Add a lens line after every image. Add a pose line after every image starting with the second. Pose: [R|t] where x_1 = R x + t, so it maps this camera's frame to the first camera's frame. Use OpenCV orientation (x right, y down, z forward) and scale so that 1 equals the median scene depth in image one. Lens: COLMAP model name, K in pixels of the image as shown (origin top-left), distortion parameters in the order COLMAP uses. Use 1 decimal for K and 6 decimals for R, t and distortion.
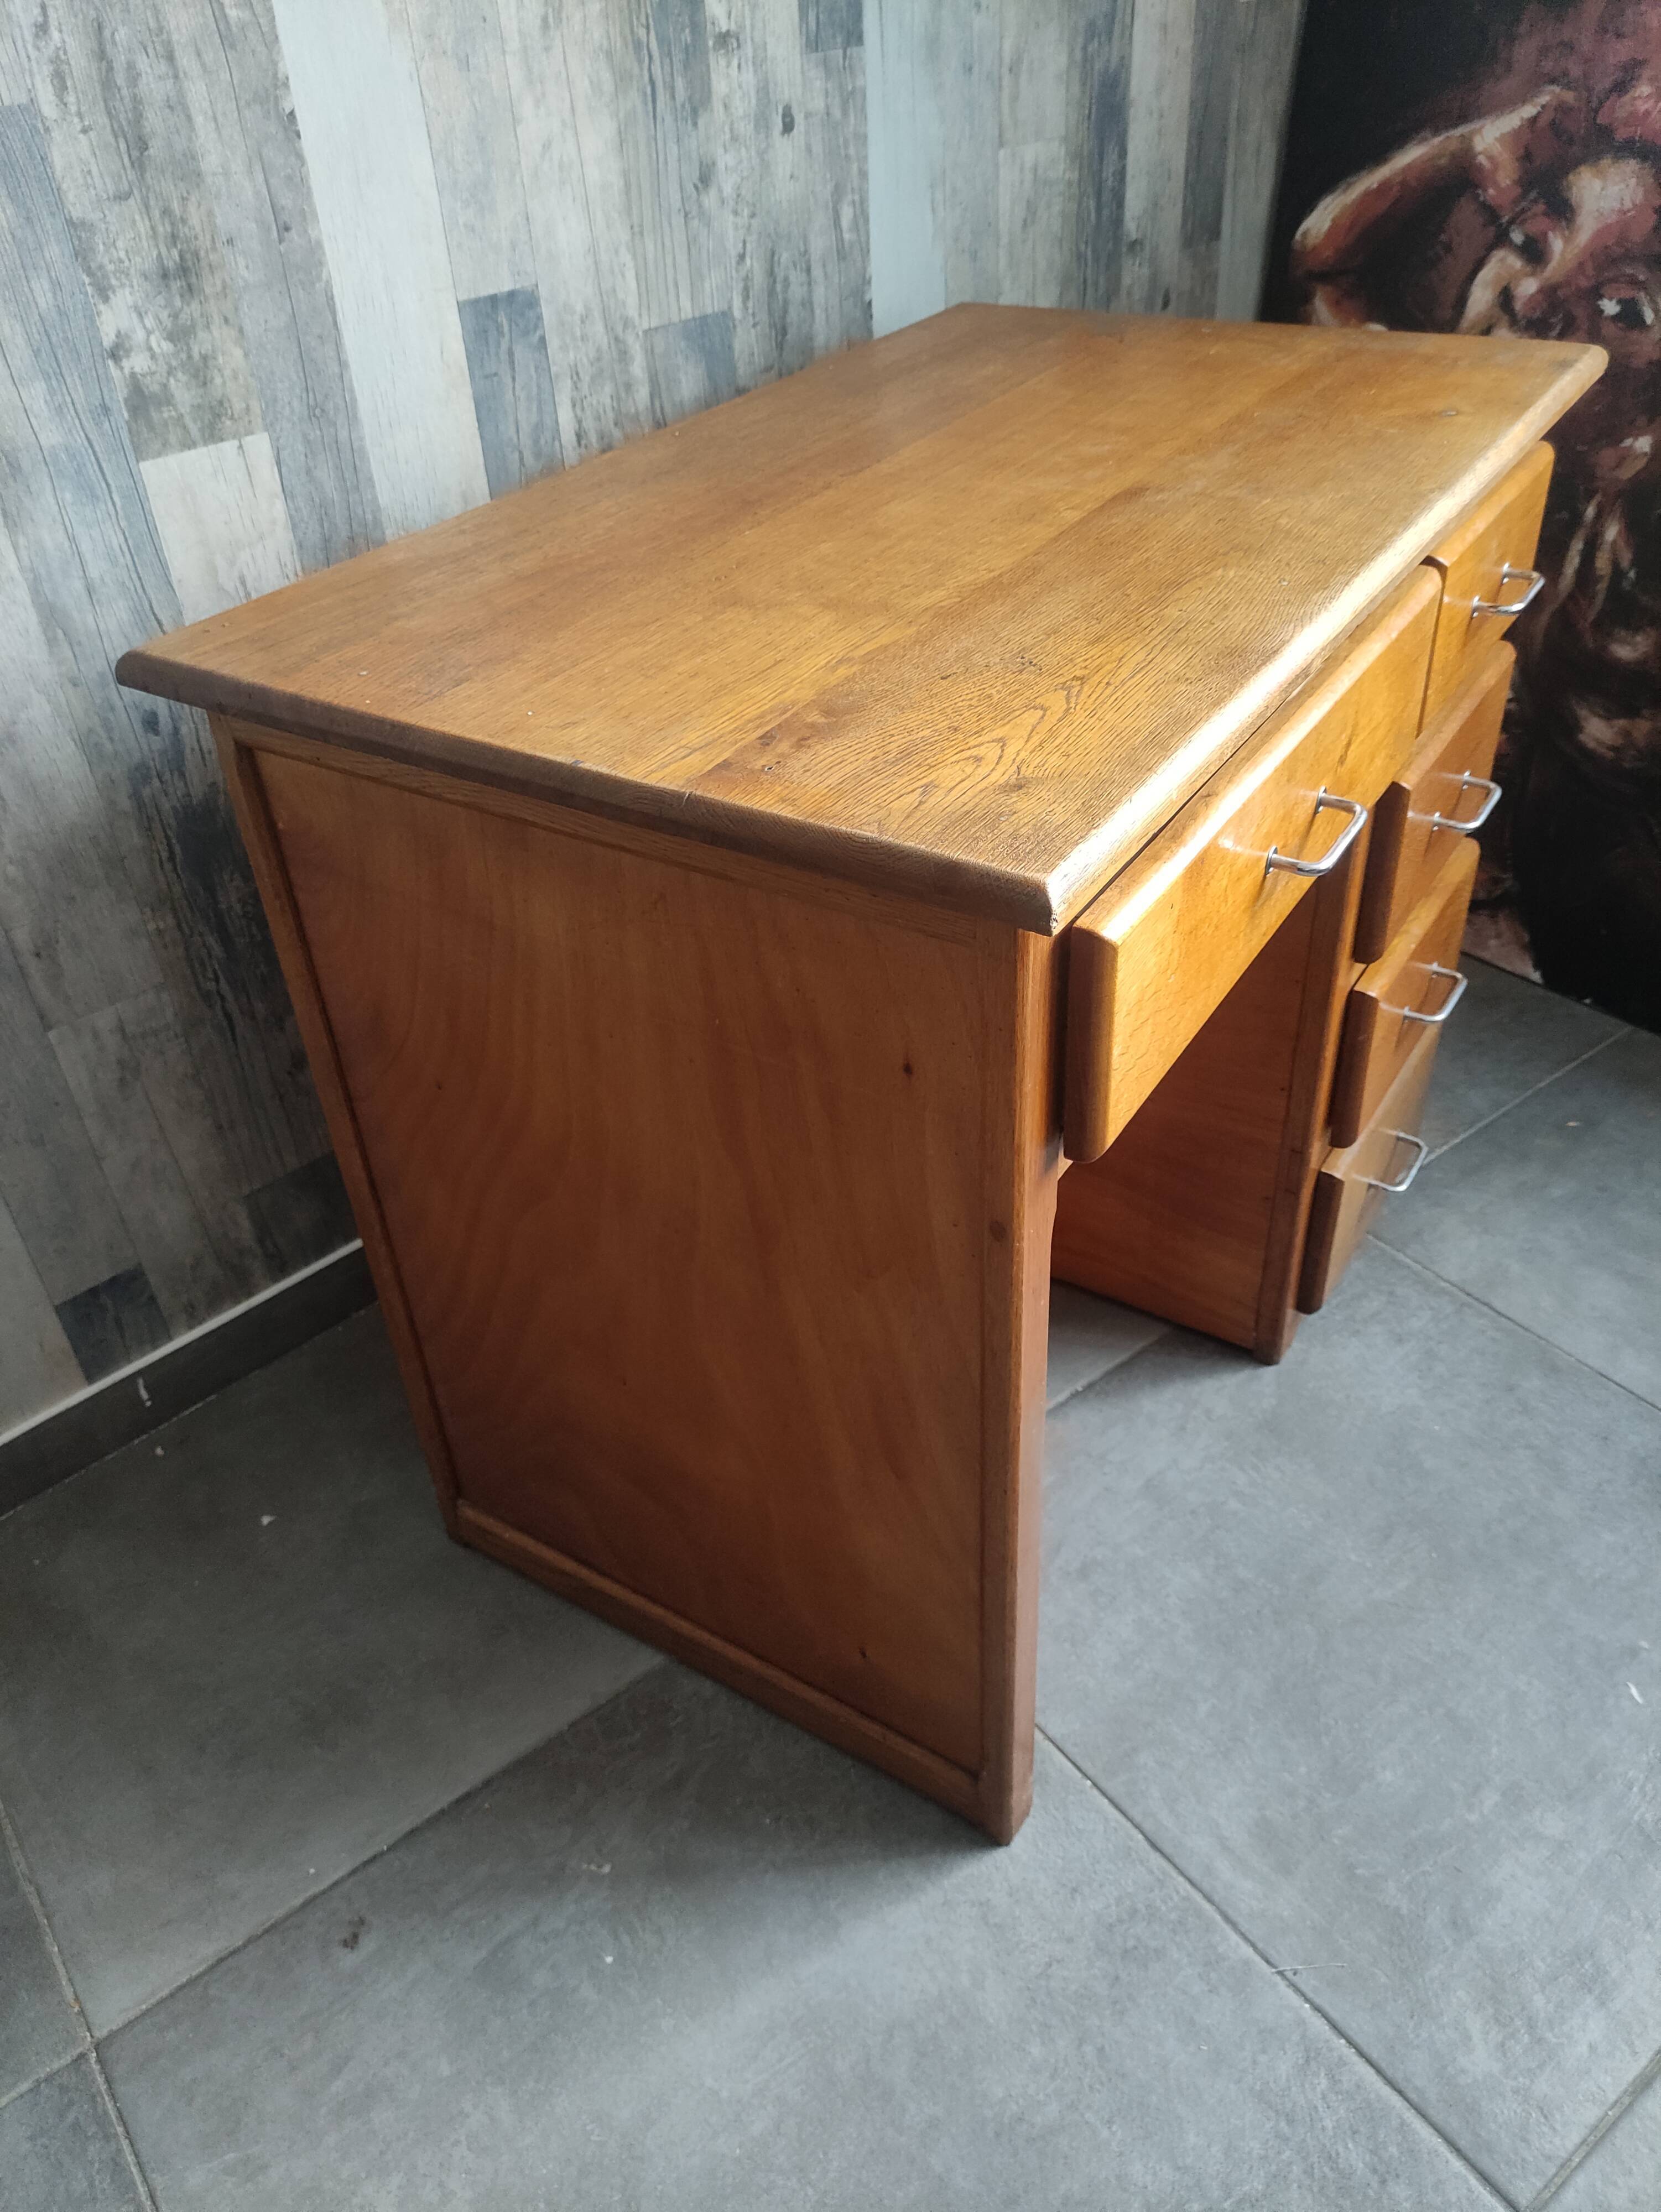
lens RADIAL K [[1652.0, 0, 827.6], [0, 1652.0, 1105.4], [0, 0, 1]] dist [0.011866, -0.000320]
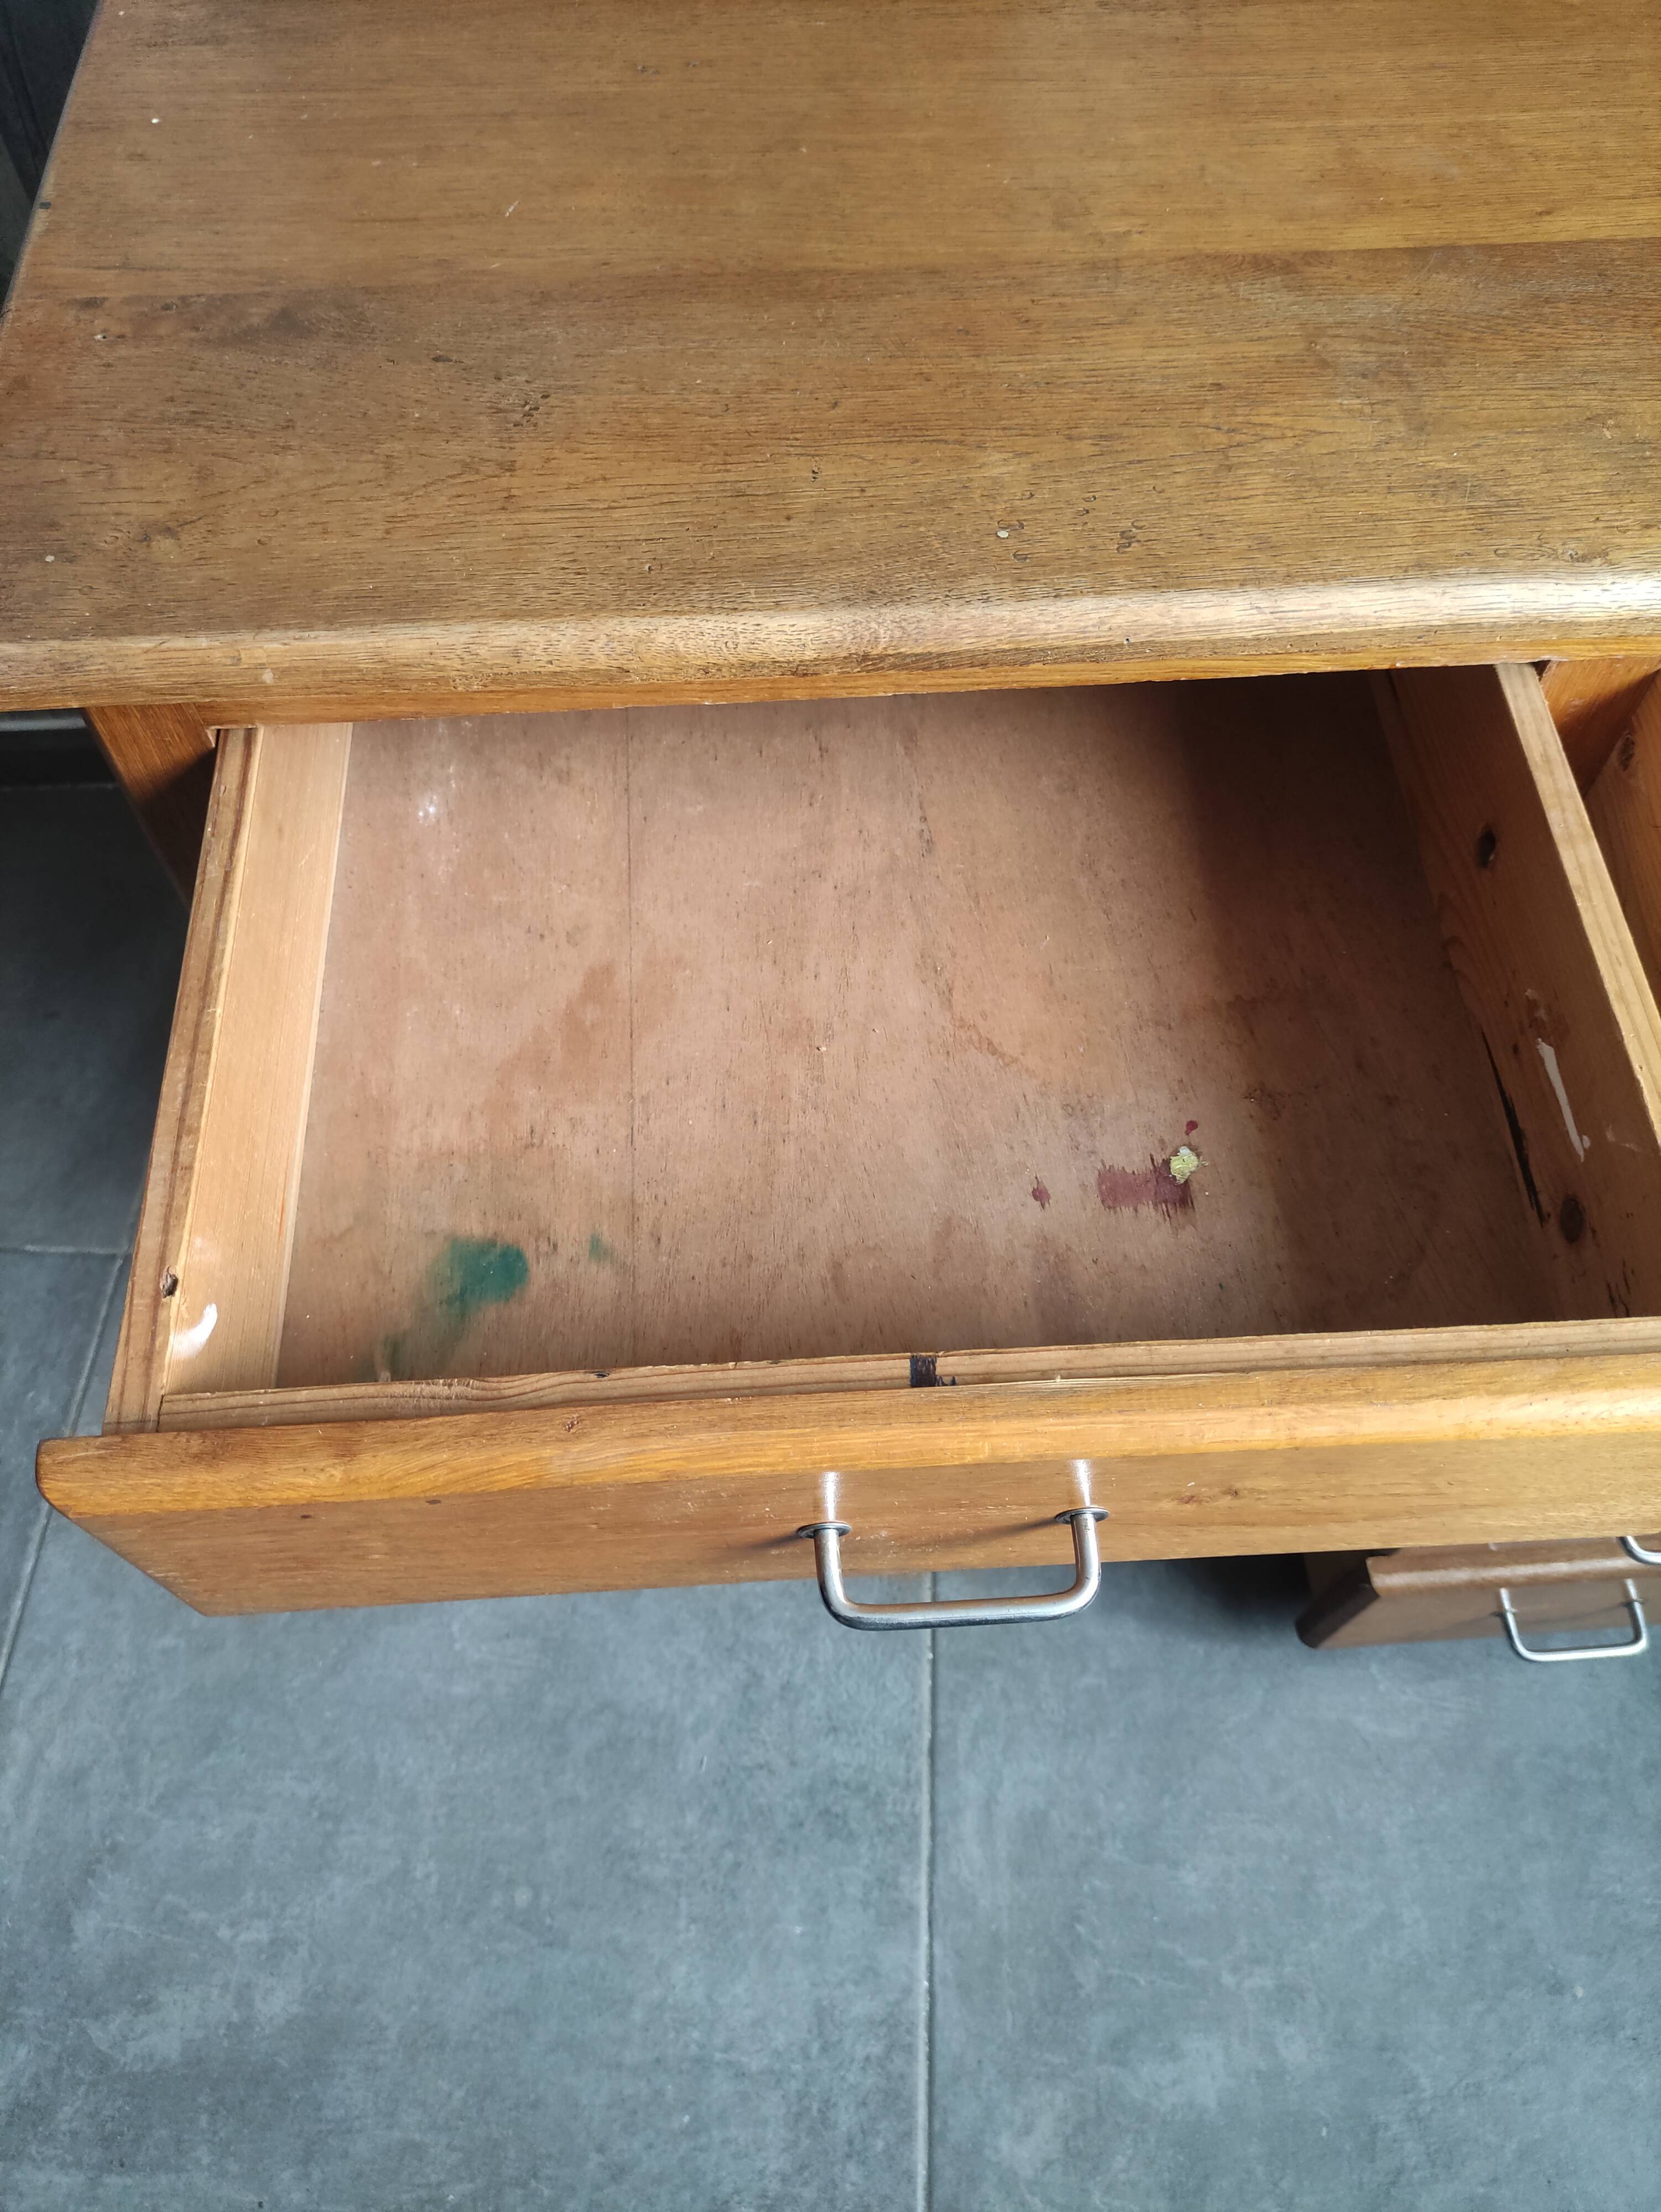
lens RADIAL K [[1645.5, 0, 830.5], [0, 1645.5, 1106.0], [0, 0, 1]] dist [0.057245, -0.072688]
pose [[0.766663, 0.578387, -0.278739, 0.198485], [-0.417366, 0.778854, 0.468178, -0.262470], [0.487886, -0.242599, 0.838519, 0.252698]]
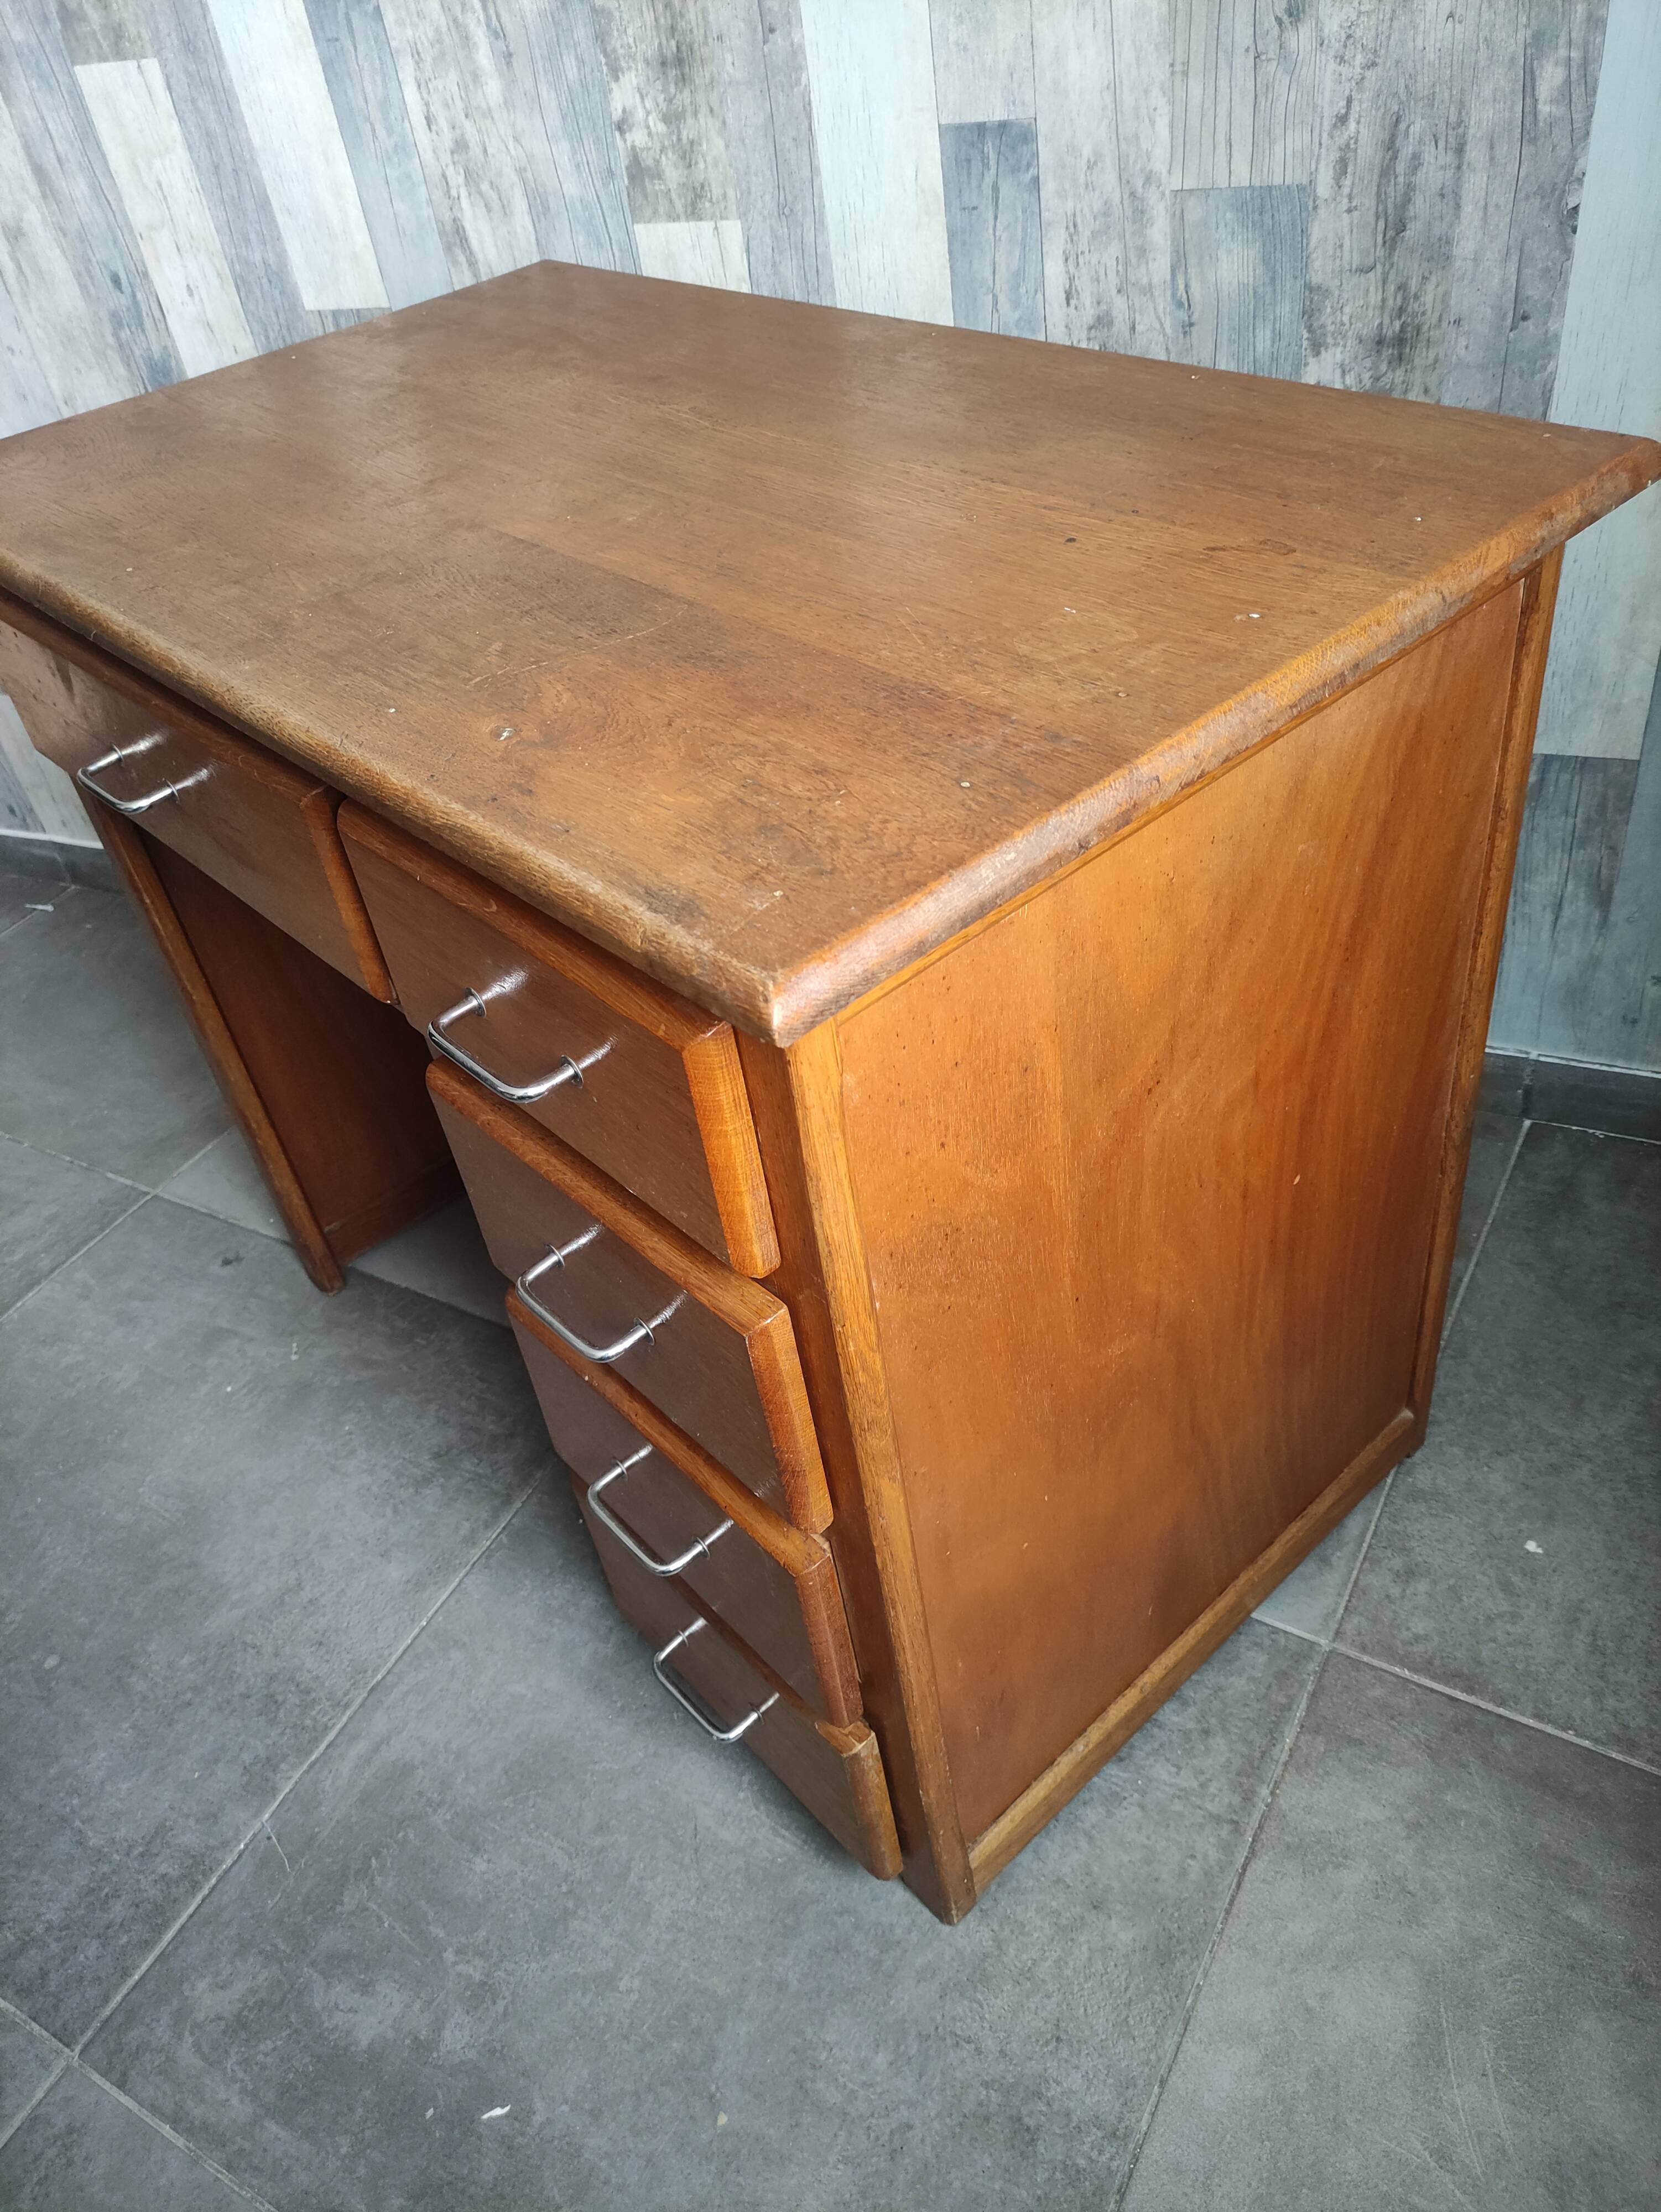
lens RADIAL K [[1652.0, 0, 827.6], [0, 1652.0, 1105.4], [0, 0, 1]] dist [0.011866, -0.000320]
pose [[0.382913, 0.592075, -0.709102, 0.842859], [-0.456768, 0.788553, 0.411761, -0.439895], [0.802957, 0.166227, 0.572388, 0.536971]]
